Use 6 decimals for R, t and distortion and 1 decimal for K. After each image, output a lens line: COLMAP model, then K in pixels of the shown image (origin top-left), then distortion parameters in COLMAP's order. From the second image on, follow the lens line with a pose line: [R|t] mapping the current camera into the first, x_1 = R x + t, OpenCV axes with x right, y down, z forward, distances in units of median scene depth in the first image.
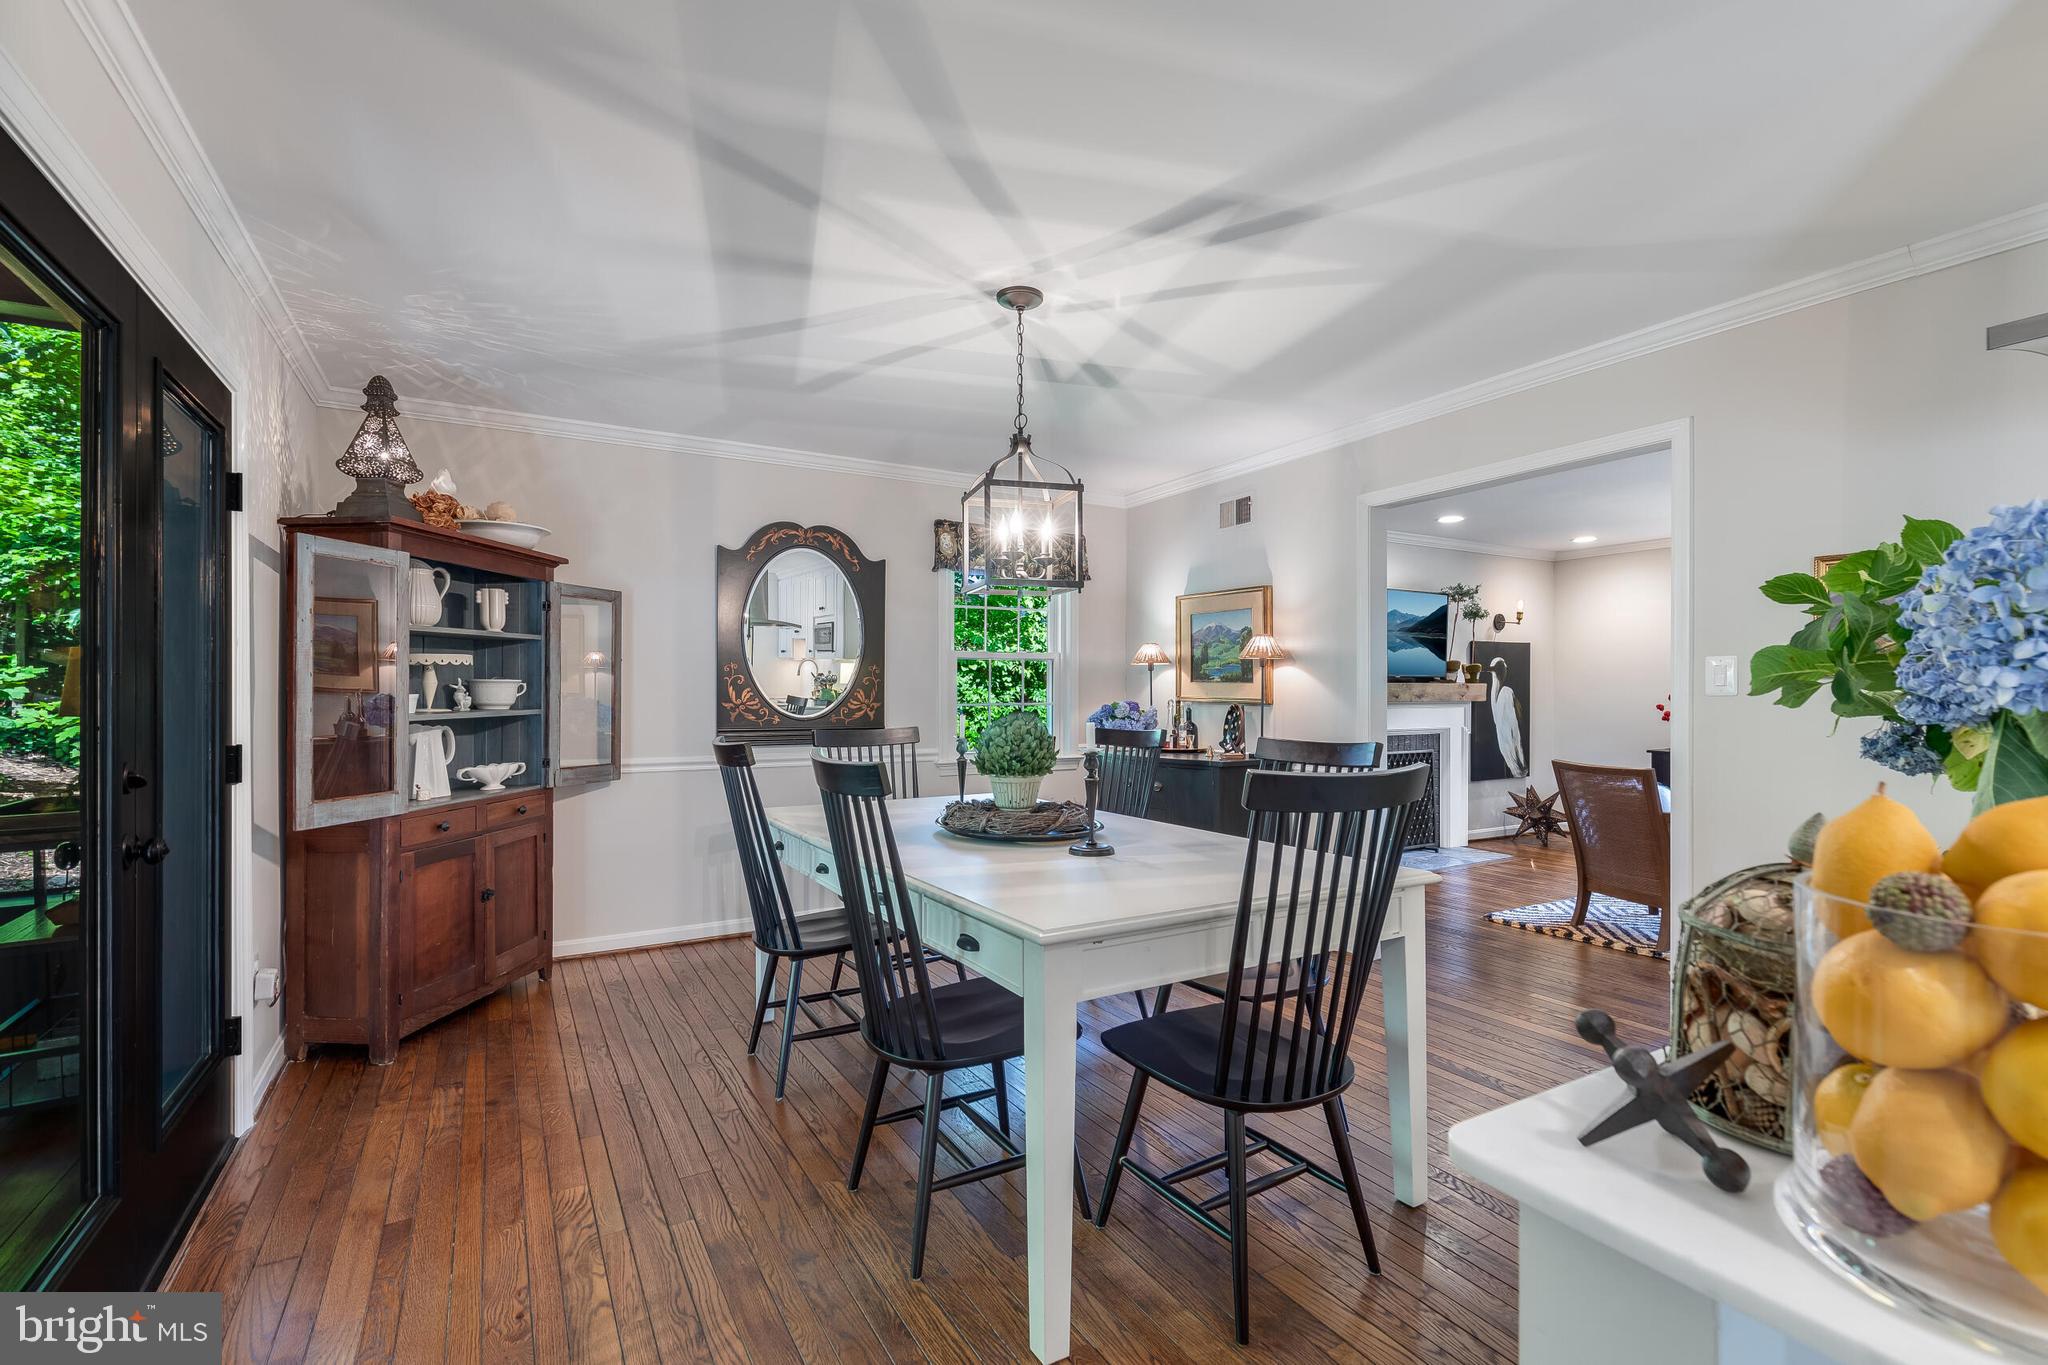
lens RADIAL K [[914.5, 0, 1021.8], [0, 914.5, 679.5], [0, 0, 1]] dist [0.001671, -0.000759]
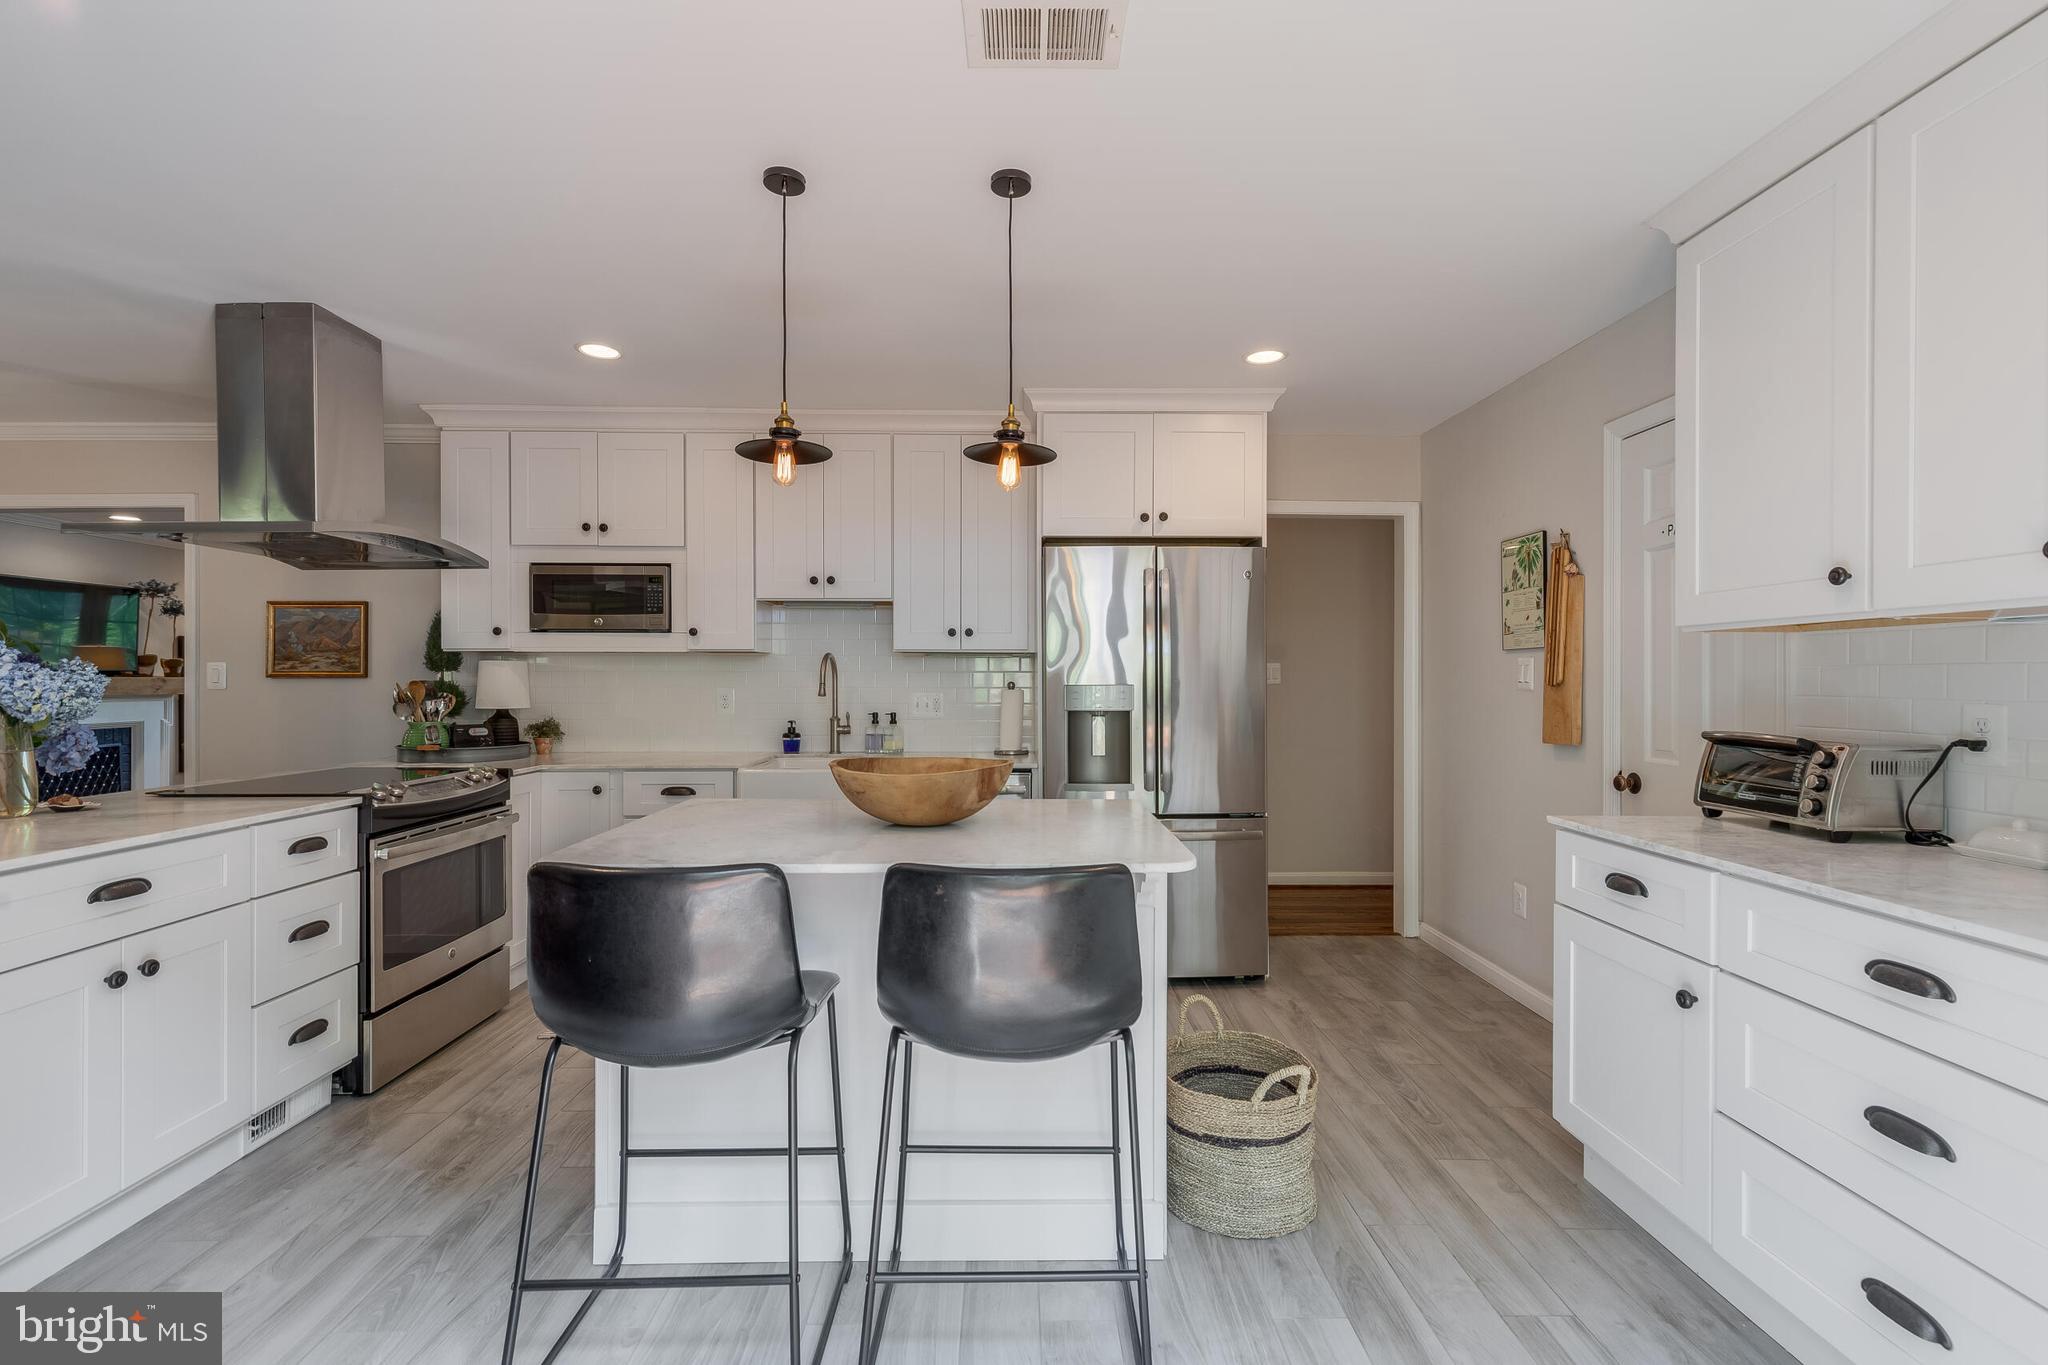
lens RADIAL K [[934.7, 0, 1024.0], [0, 934.7, 682.5], [0, 0, 1]] dist [0.002037, 0.000190]
pose [[0.484019, -0.001299, 0.875057, 0.076008], [-0.009198, 0.999936, 0.006572, -0.013847], [-0.875009, -0.011229, 0.483976, -0.794712]]
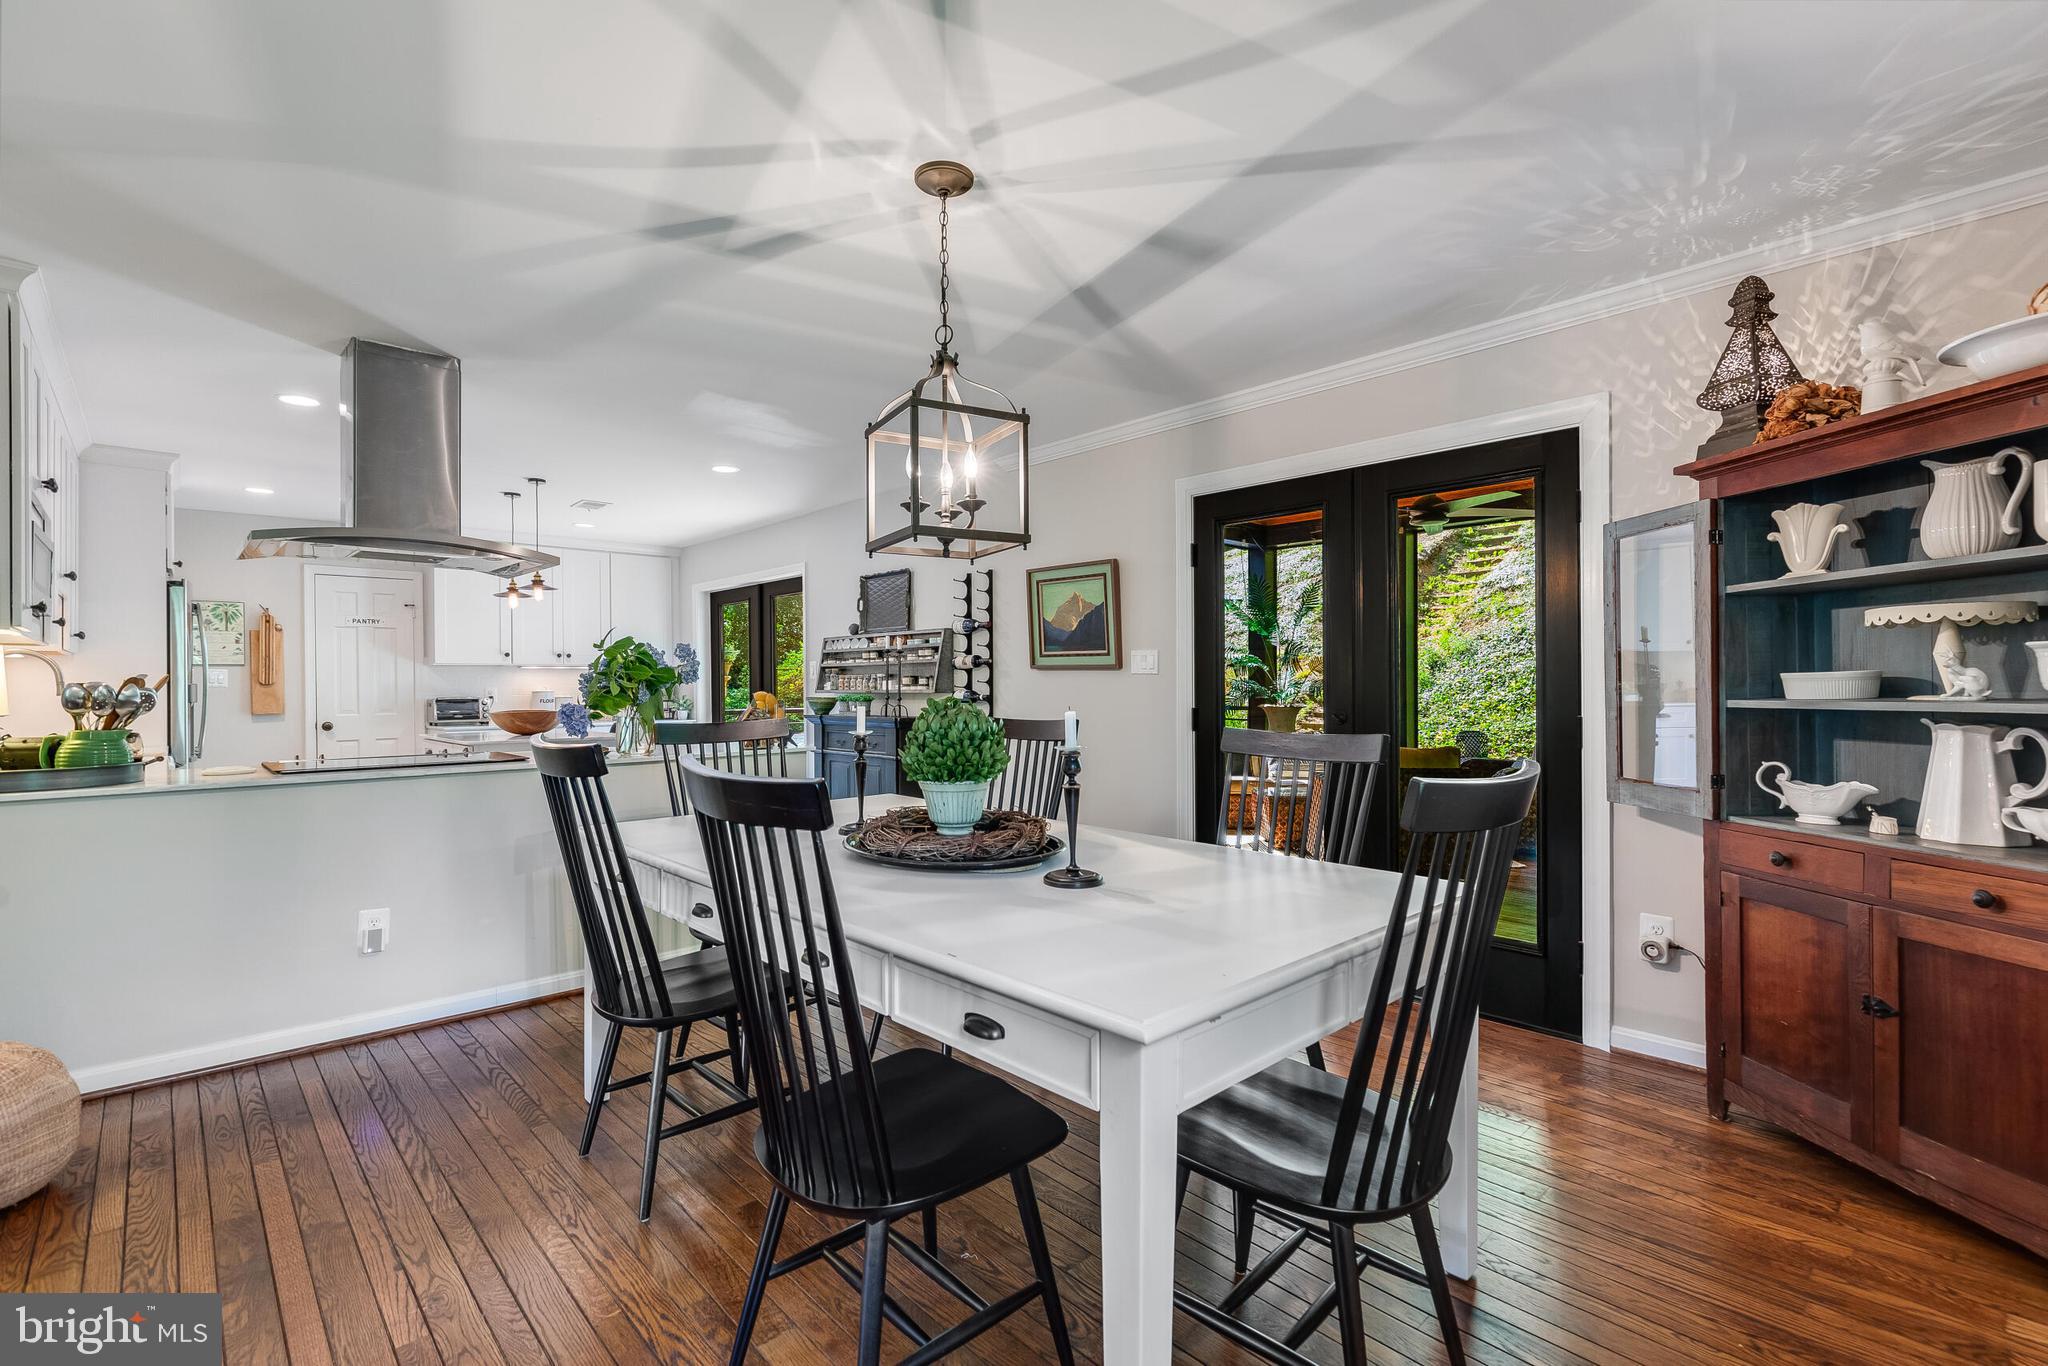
lens RADIAL K [[934.7, 0, 1024.0], [0, 934.7, 683.0], [0, 0, 1]] dist [0.002037, 0.000190]
pose [[-0.975459, 0.006912, -0.220074, 0.098855], [0.009326, 0.999907, -0.009934, 0.024844], [0.219984, -0.011743, -0.975433, 1.595294]]
